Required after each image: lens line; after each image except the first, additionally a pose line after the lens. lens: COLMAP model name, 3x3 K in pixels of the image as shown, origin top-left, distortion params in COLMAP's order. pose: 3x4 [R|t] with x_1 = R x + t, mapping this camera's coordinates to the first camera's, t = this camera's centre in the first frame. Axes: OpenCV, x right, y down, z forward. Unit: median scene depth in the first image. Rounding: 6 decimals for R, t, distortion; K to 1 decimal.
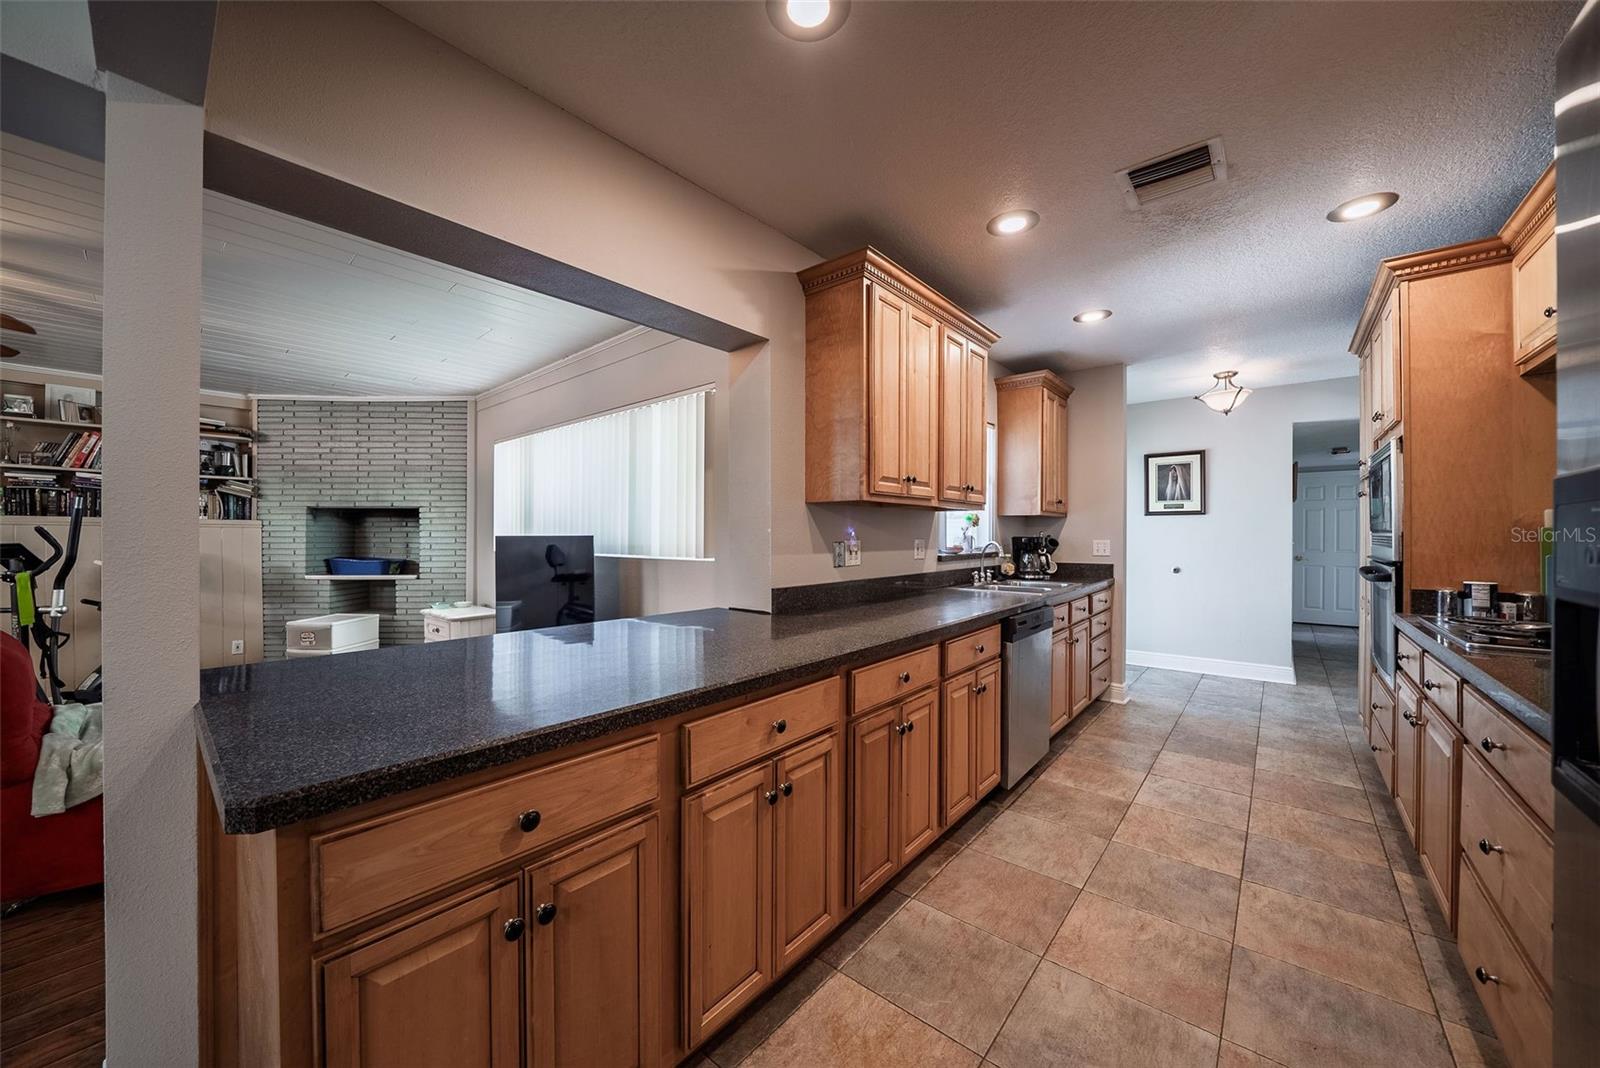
lens RADIAL K [[565.9, 0, 797.8], [0, 565.9, 530.3], [0, 0, 1]] dist [-0.020452, 0.002579]
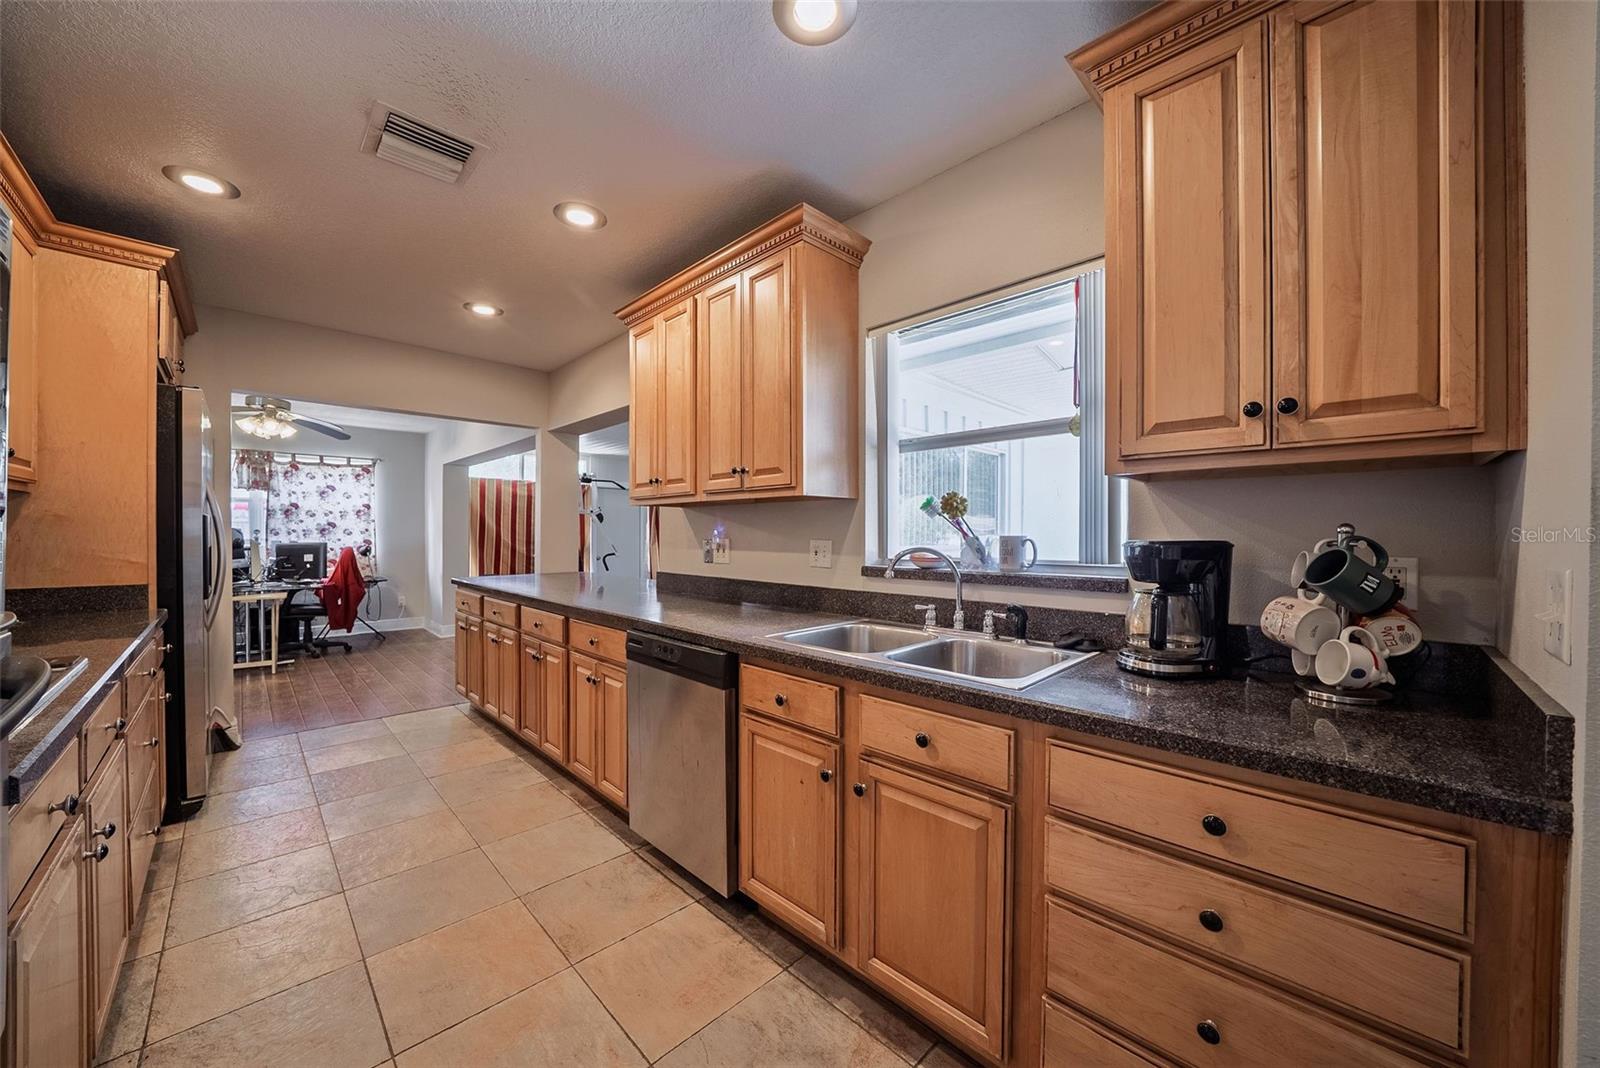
lens RADIAL K [[565.9, 0, 797.8], [0, 565.9, 530.3], [0, 0, 1]] dist [-0.020452, 0.002579]
pose [[-0.071858, -0.011882, -0.997344, 1.007274], [0.004333, 0.999916, -0.012225, 0.012842], [0.997405, -0.005200, -0.071801, 1.088441]]
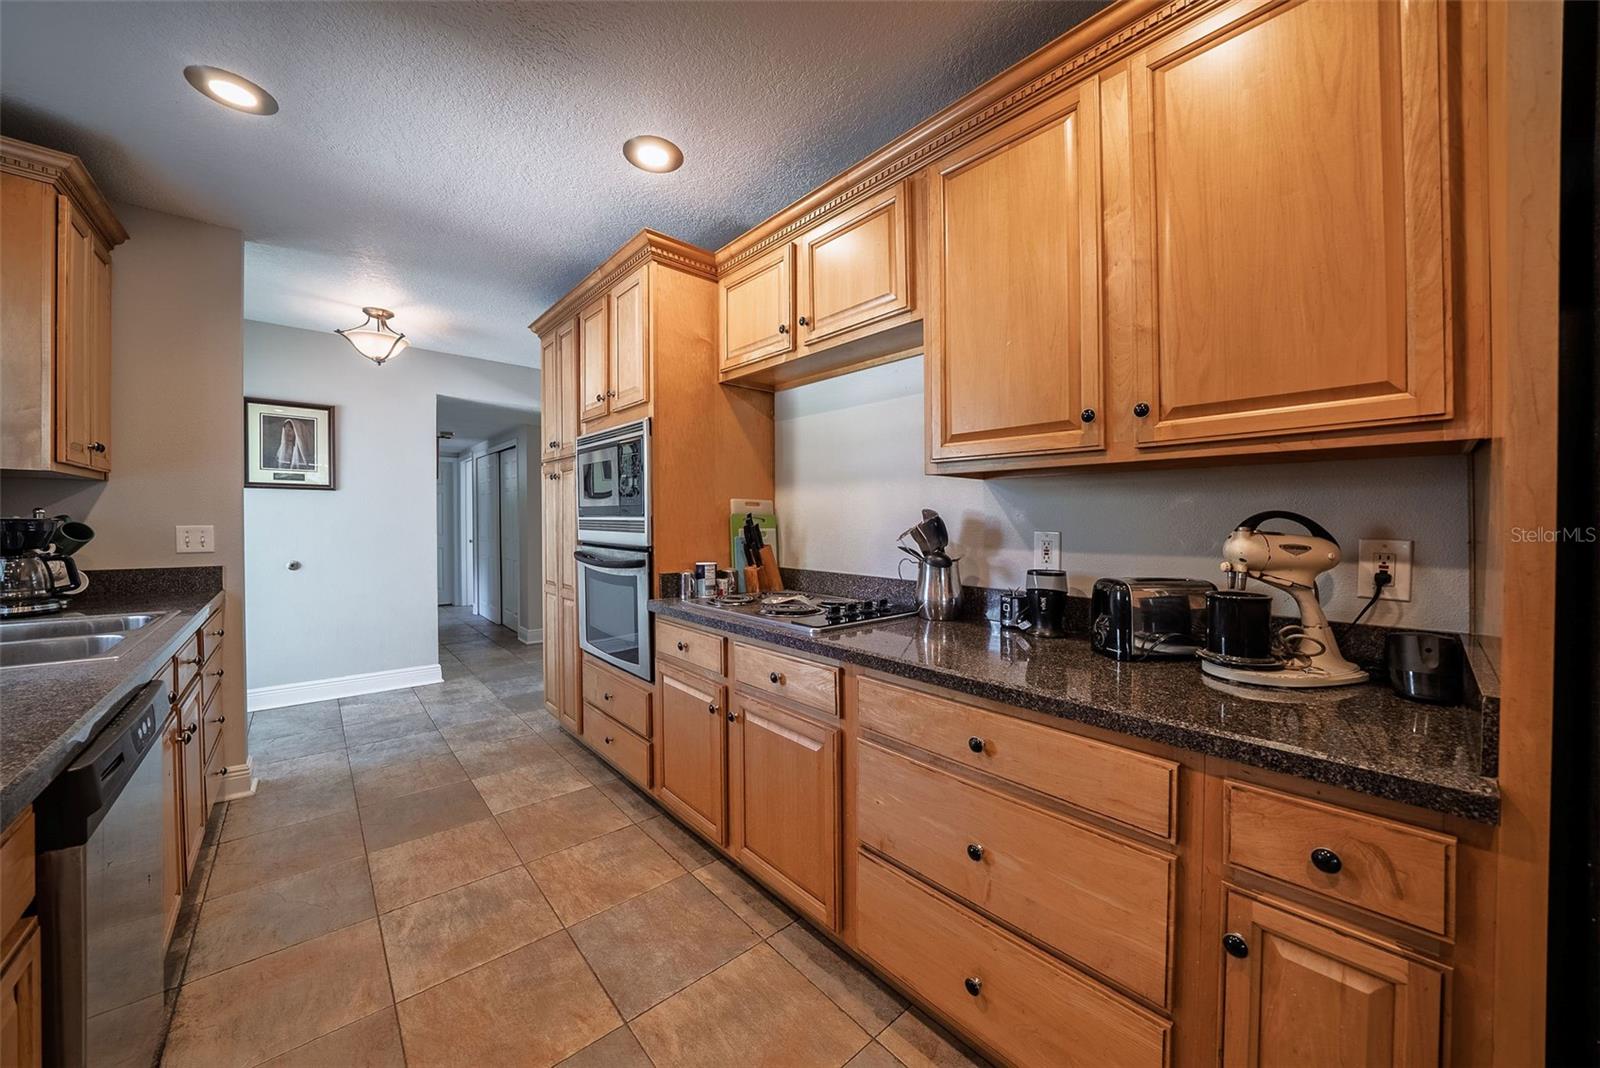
lens RADIAL K [[565.9, 0, 797.8], [0, 565.9, 530.3], [0, 0, 1]] dist [-0.020452, 0.002579]
pose [[0.143505, -0.015799, 0.989523, 0.103924], [-0.015706, 0.999710, 0.018240, 0.004060], [-0.989525, -0.018159, 0.143216, 0.453068]]
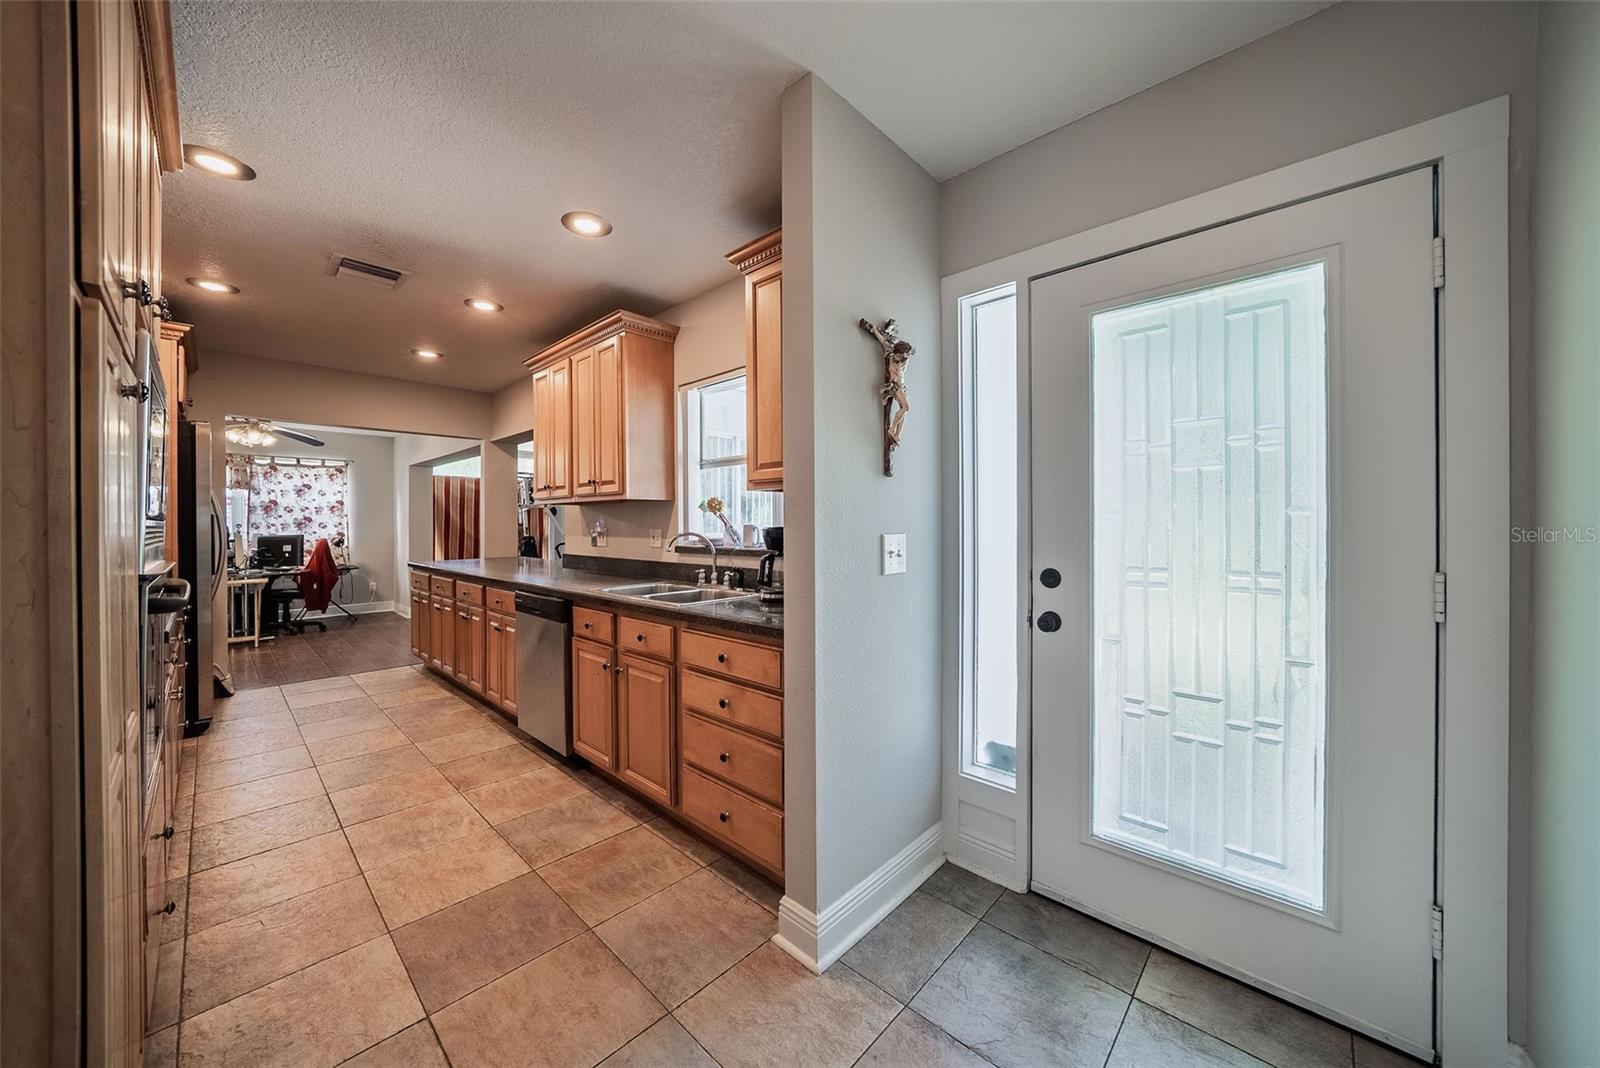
lens RADIAL K [[564.6, 0, 796.0], [0, 564.6, 518.5], [0, 0, 1]] dist [-0.001793, -0.000111]
pose [[-0.053584, -0.015404, -0.998444, 1.324414], [0.011426, 0.999806, -0.016038, 0.017683], [0.998498, -0.012267, -0.053398, 1.393099]]
